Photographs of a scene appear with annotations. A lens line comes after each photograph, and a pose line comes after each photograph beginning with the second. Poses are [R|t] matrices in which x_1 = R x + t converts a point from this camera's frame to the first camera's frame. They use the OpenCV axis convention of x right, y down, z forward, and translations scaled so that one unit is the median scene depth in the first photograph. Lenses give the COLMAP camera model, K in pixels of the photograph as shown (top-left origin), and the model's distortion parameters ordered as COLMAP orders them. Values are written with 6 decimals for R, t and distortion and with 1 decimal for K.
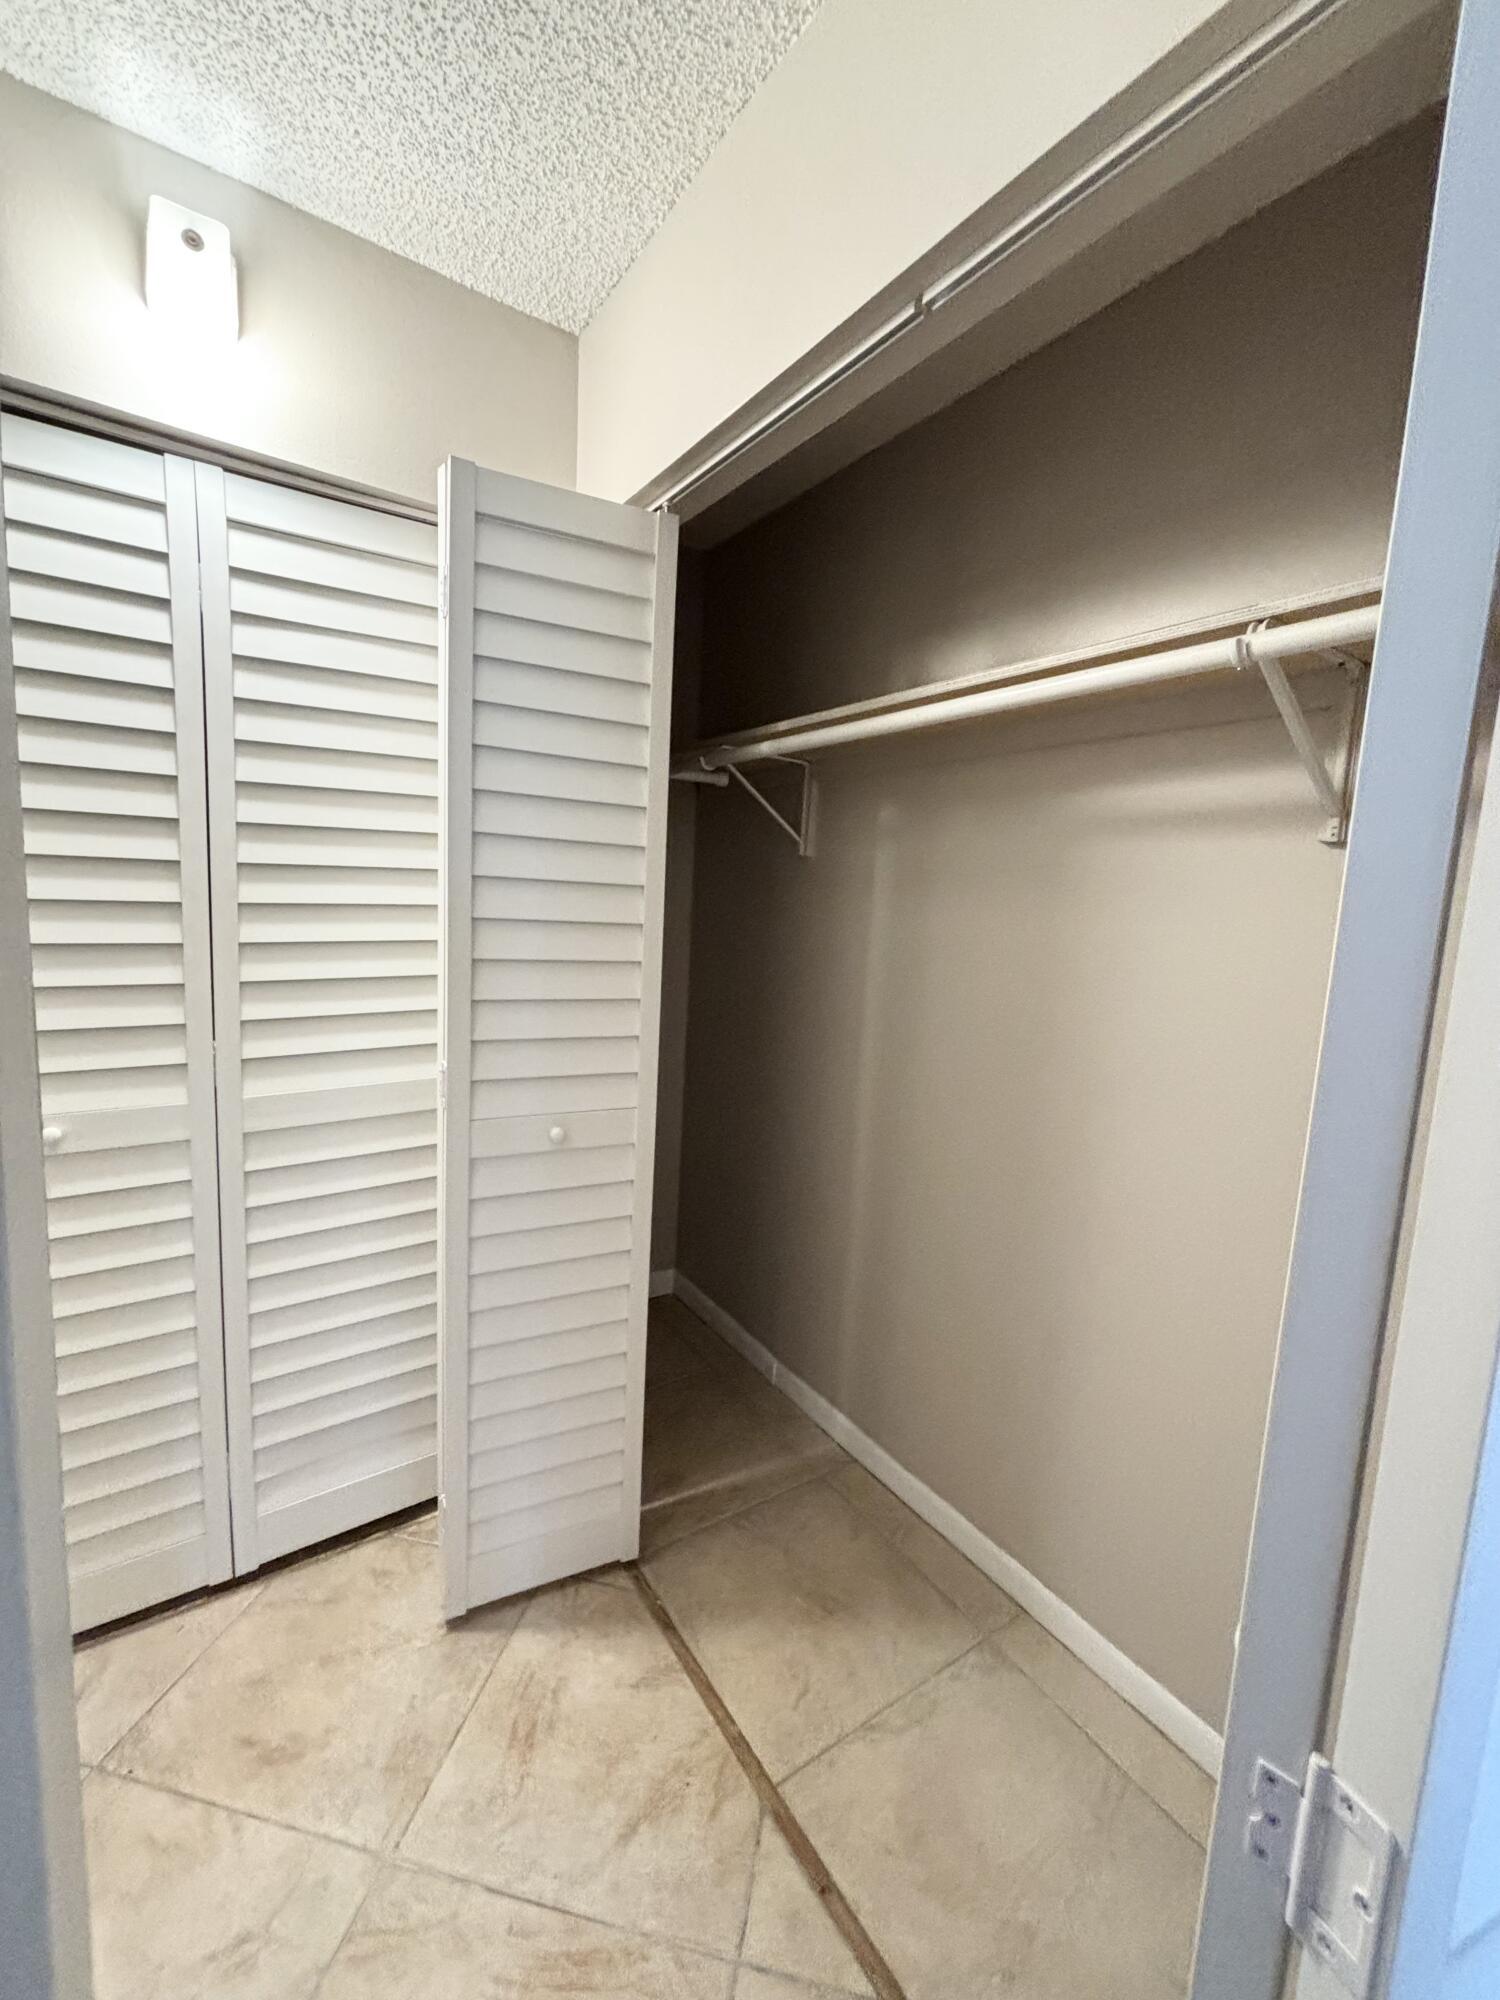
lens RADIAL K [[808.2, 0, 752.3], [0, 808.2, 998.0], [0, 0, 1]] dist [-0.002425, 0.000091]
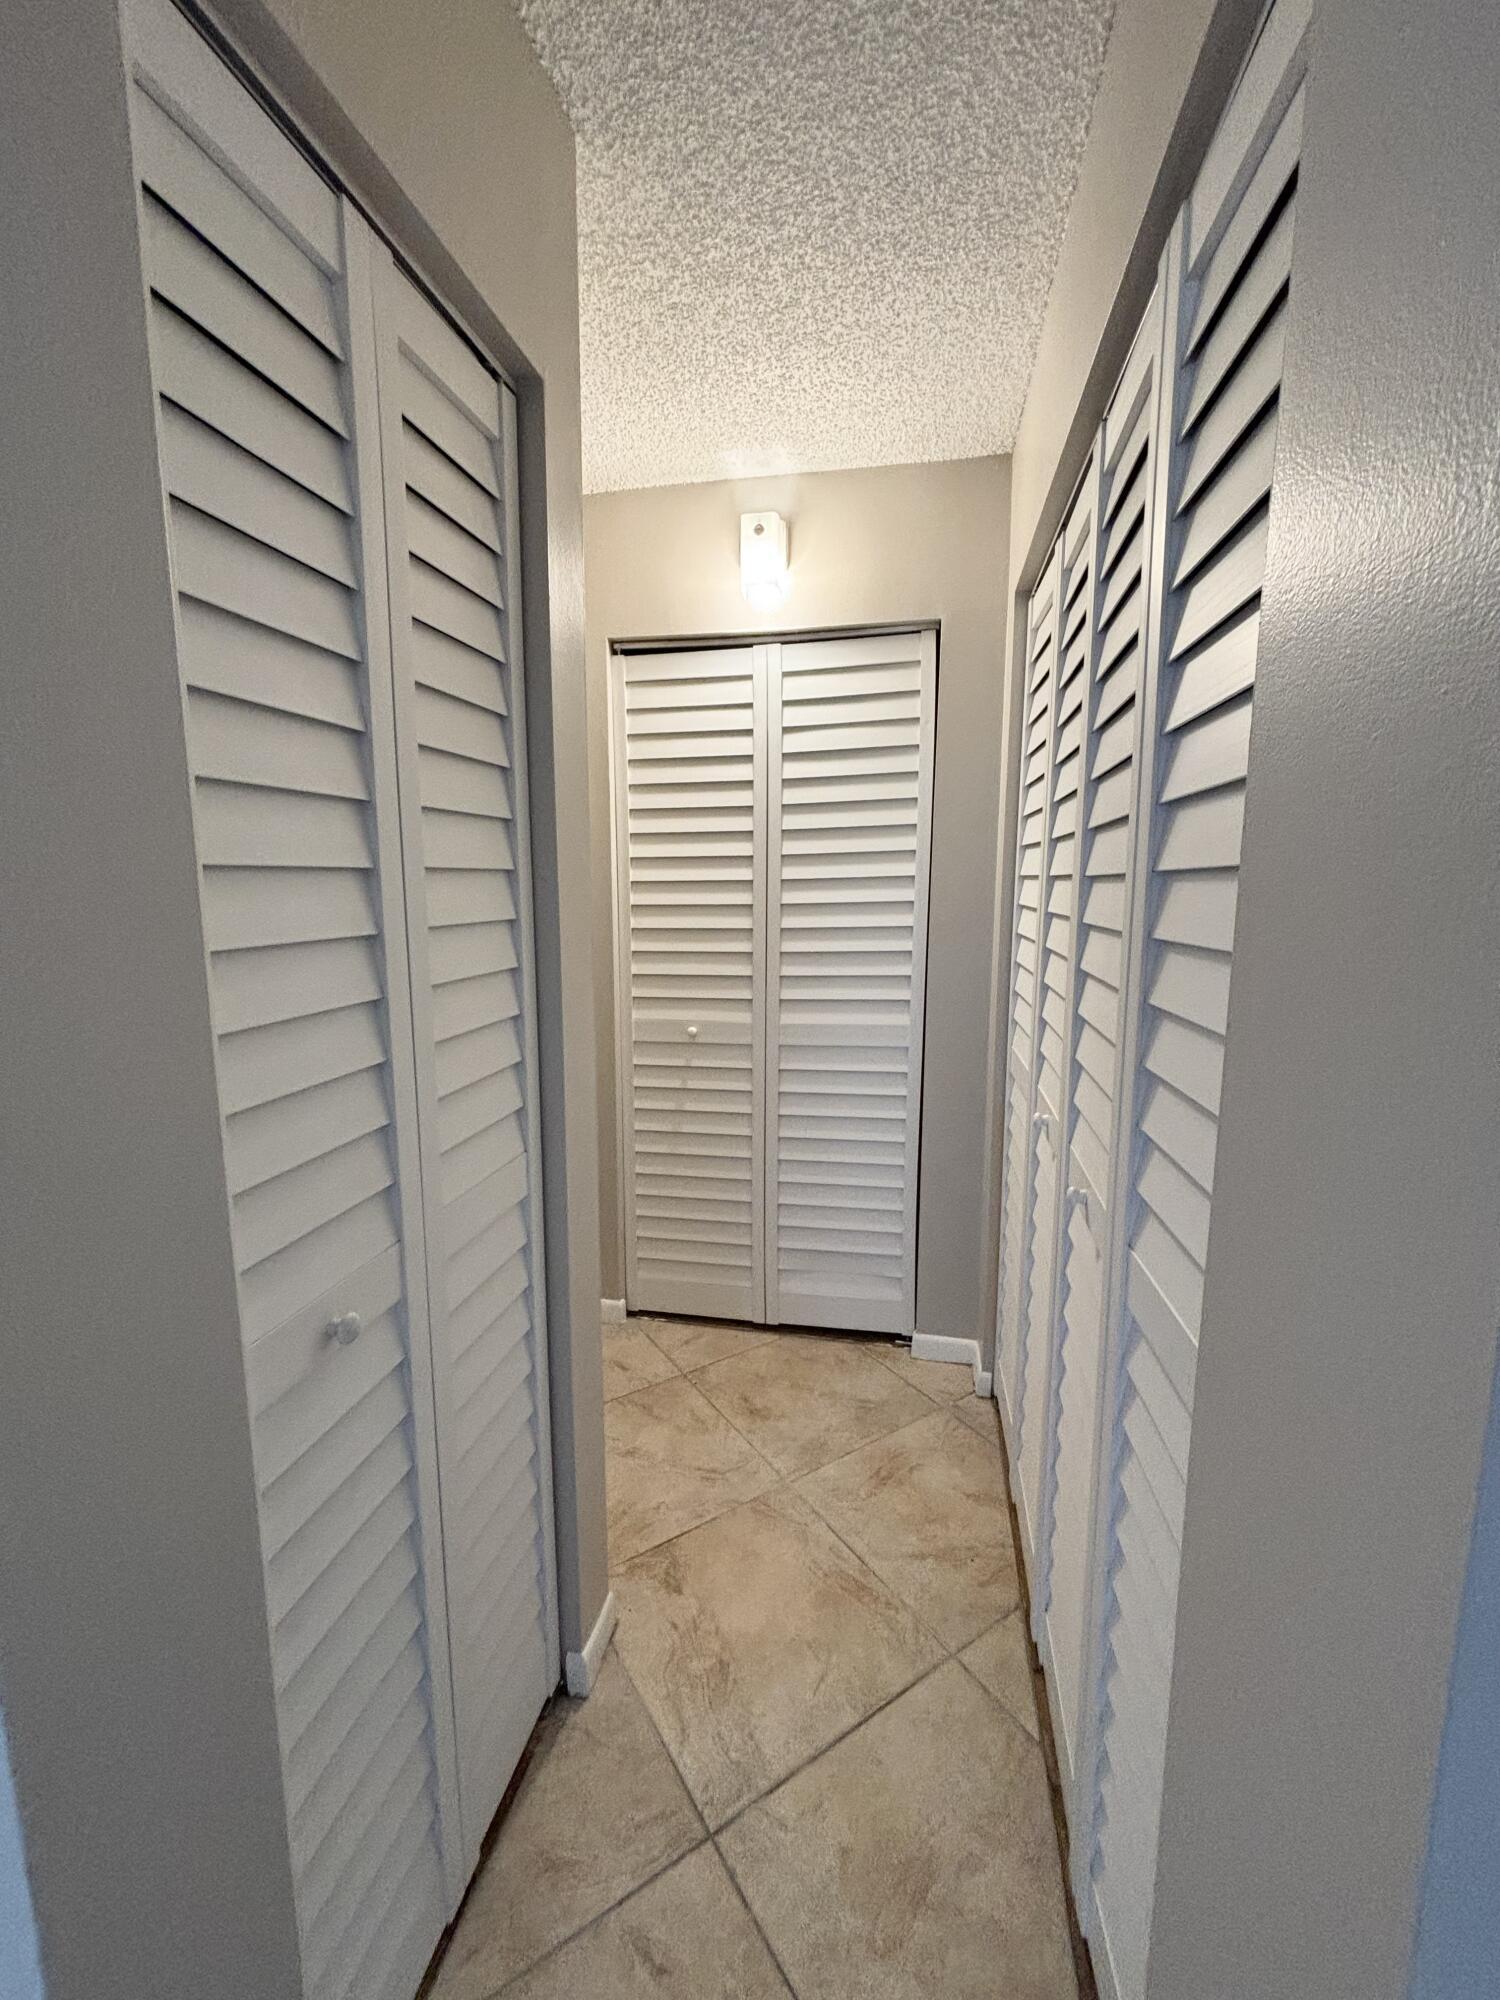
lens RADIAL K [[808.2, 0, 748.3], [0, 808.2, 996.0], [0, 0, 1]] dist [-0.002425, 0.000091]
pose [[0.697965, 0.049011, -0.714453, 0.537639], [-0.056140, 0.998330, 0.013640, 0.055230], [0.713928, 0.030589, 0.699551, -0.202968]]
